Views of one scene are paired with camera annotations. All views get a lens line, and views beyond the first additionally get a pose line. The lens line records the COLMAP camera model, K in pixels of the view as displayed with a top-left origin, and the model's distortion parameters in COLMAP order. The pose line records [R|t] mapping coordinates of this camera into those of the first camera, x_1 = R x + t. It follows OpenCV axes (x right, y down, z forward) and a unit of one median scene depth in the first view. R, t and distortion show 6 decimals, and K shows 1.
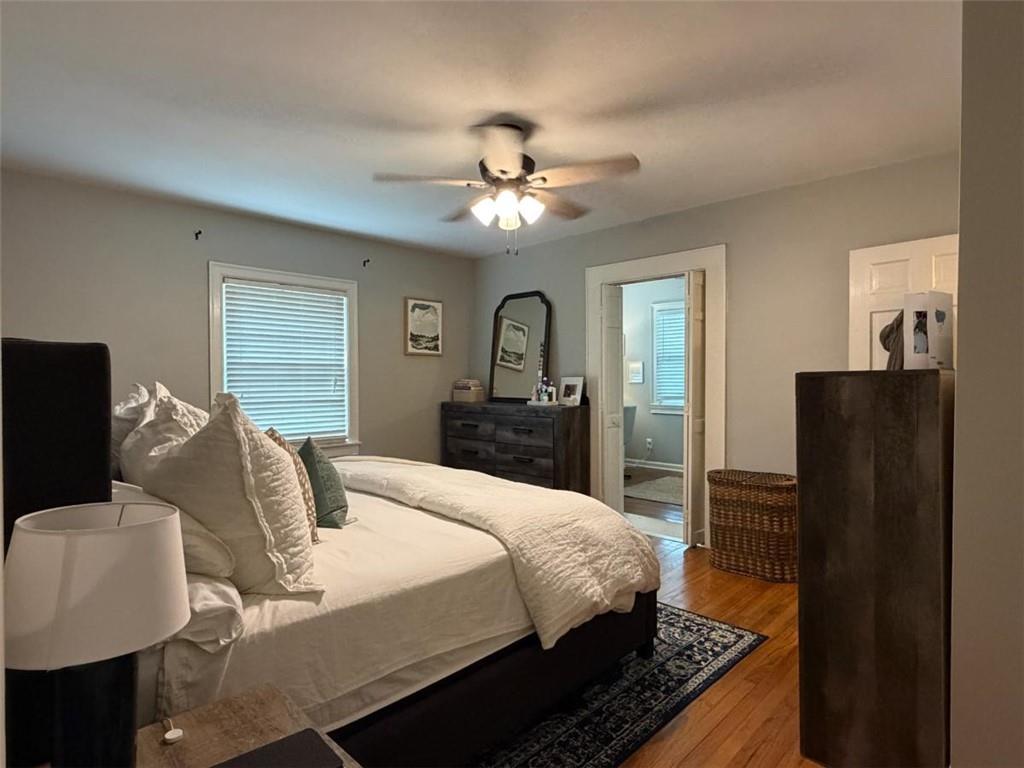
lens RADIAL K [[560.5, 0, 512.0], [0, 560.5, 384.0], [0, 0, 1]] dist [-0.000348, -0.000063]
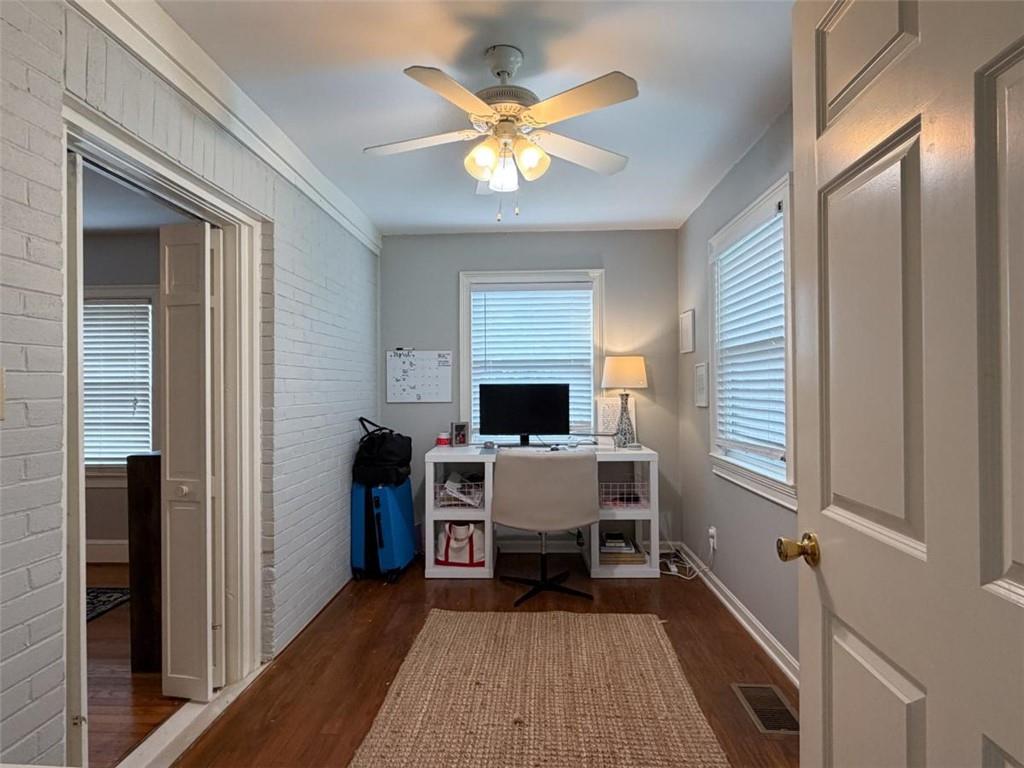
lens RADIAL K [[560.5, 0, 512.0], [0, 560.5, 384.0], [0, 0, 1]] dist [-0.000348, -0.000063]
pose [[0.669441, -0.006793, -0.742834, 0.732675], [-0.005610, 0.999883, -0.014199, -0.023538], [0.742844, 0.013673, 0.669325, 0.848293]]
